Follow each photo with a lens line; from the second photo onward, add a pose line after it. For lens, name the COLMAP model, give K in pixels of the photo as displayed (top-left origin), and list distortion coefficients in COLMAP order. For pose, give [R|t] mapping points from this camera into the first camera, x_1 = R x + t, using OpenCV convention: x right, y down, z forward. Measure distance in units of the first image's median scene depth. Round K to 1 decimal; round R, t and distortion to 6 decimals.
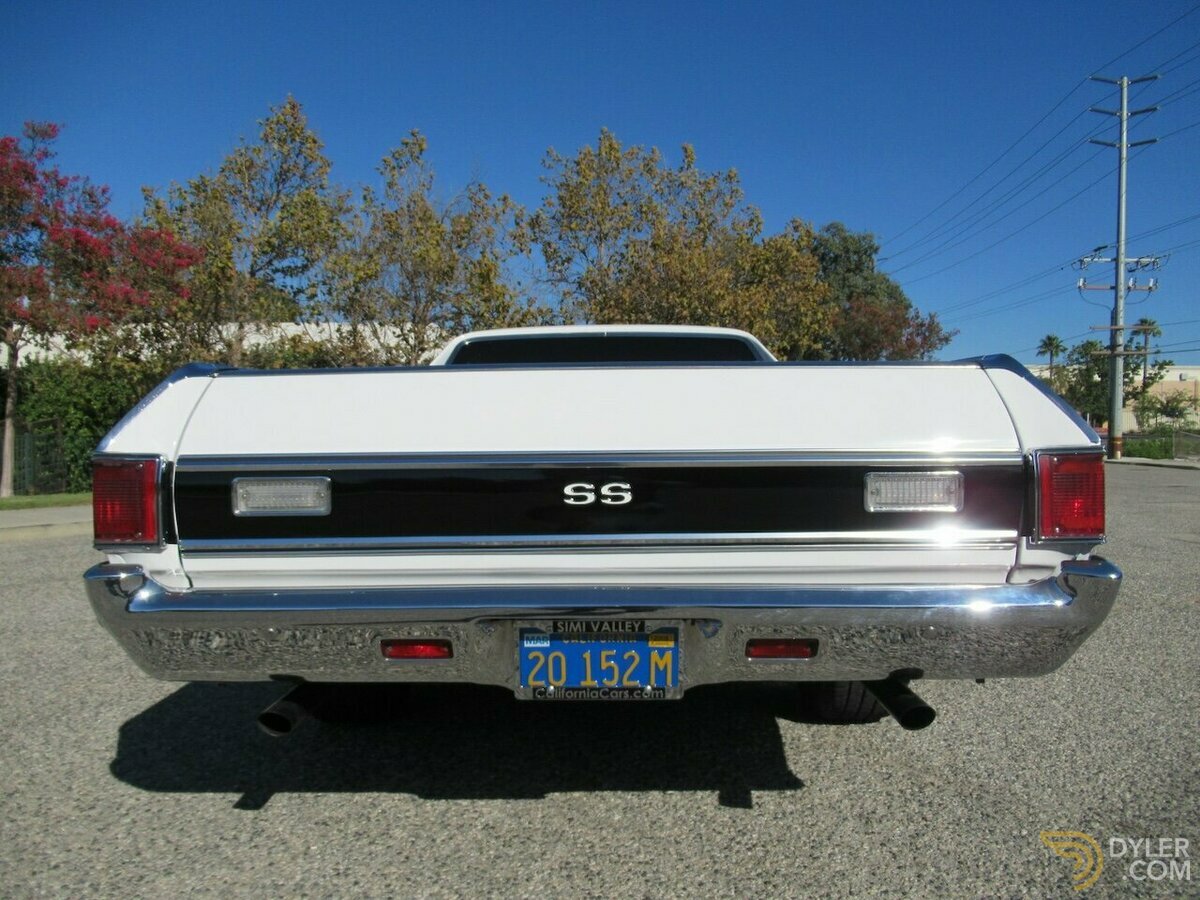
lens RADIAL K [[890.9, 0, 598.8], [0, 890.9, 444.6], [0, 0, 1]] dist [-0.000654, 0.000636]
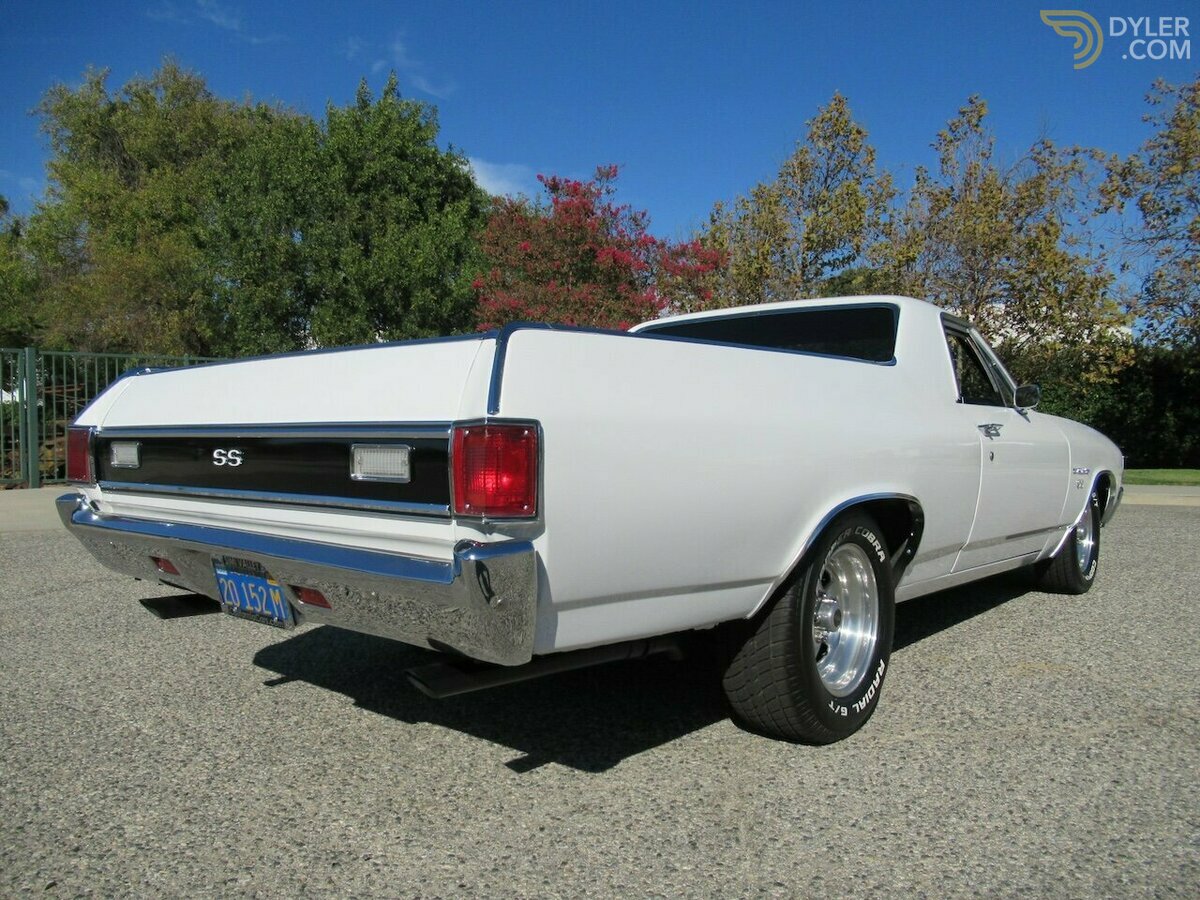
lens RADIAL K [[890.9, 0, 598.8], [0, 890.9, 444.6], [0, 0, 1]] dist [-0.000654, 0.000636]
pose [[0.776441, 0.017671, -0.629942, 0.815258], [-0.009639, 0.999823, 0.016167, 0.007310], [0.630116, -0.006480, 0.776474, 0.232668]]
